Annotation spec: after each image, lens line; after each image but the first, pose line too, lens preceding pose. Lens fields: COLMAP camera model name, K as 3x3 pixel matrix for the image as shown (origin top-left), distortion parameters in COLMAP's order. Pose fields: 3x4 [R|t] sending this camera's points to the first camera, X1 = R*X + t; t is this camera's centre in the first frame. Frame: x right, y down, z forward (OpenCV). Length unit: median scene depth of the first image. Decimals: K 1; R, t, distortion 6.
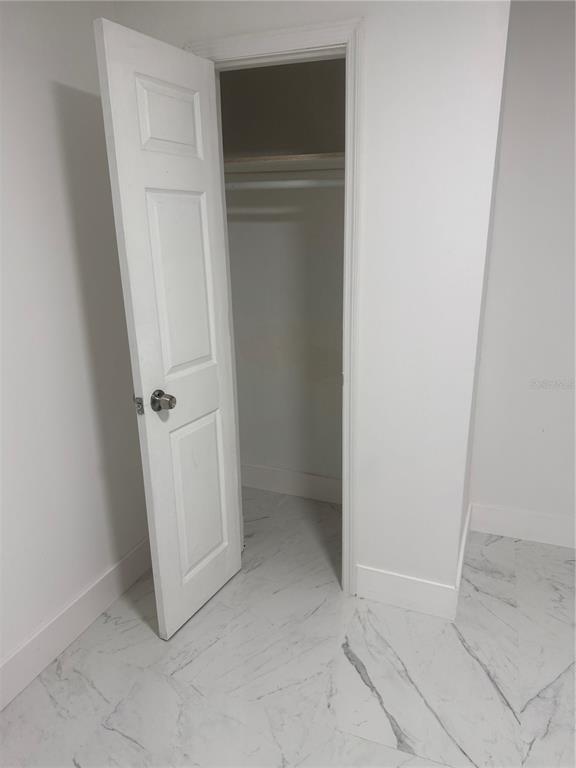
lens RADIAL K [[550.4, 0, 283.9], [0, 550.4, 387.3], [0, 0, 1]] dist [0.103558, -0.101283]
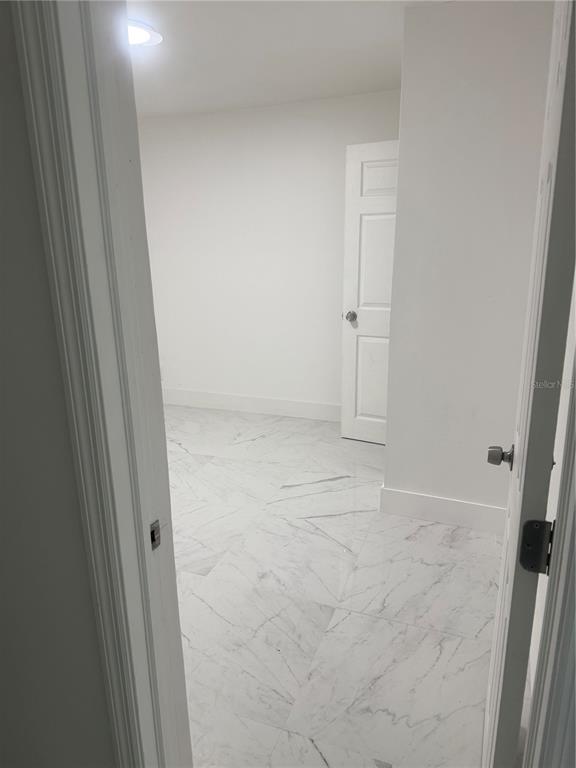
lens RADIAL K [[550.4, 0, 283.9], [0, 550.4, 387.3], [0, 0, 1]] dist [0.103558, -0.101283]
pose [[-0.017142, 0.288858, -0.957218, 1.767289], [-0.252095, 0.925181, 0.283705, -0.243034], [0.967551, 0.246173, 0.056961, 0.680672]]
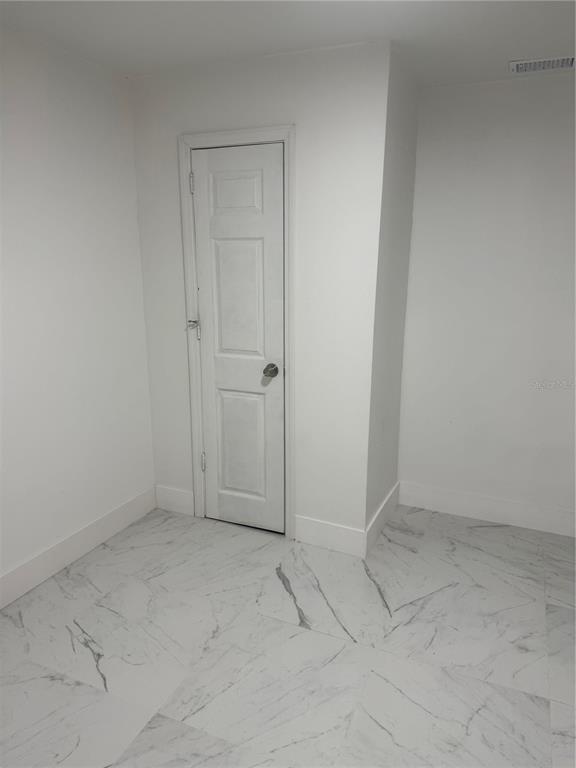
lens RADIAL K [[544.9, 0, 288.0], [0, 544.9, 384.0], [0, 0, 1]] dist [0.154246, -0.225537]
pose [[0.999019, 0.025716, -0.036044, 0.177819], [-0.027809, 0.997881, -0.058832, 0.097529], [0.034455, 0.059776, 0.997617, -0.375175]]
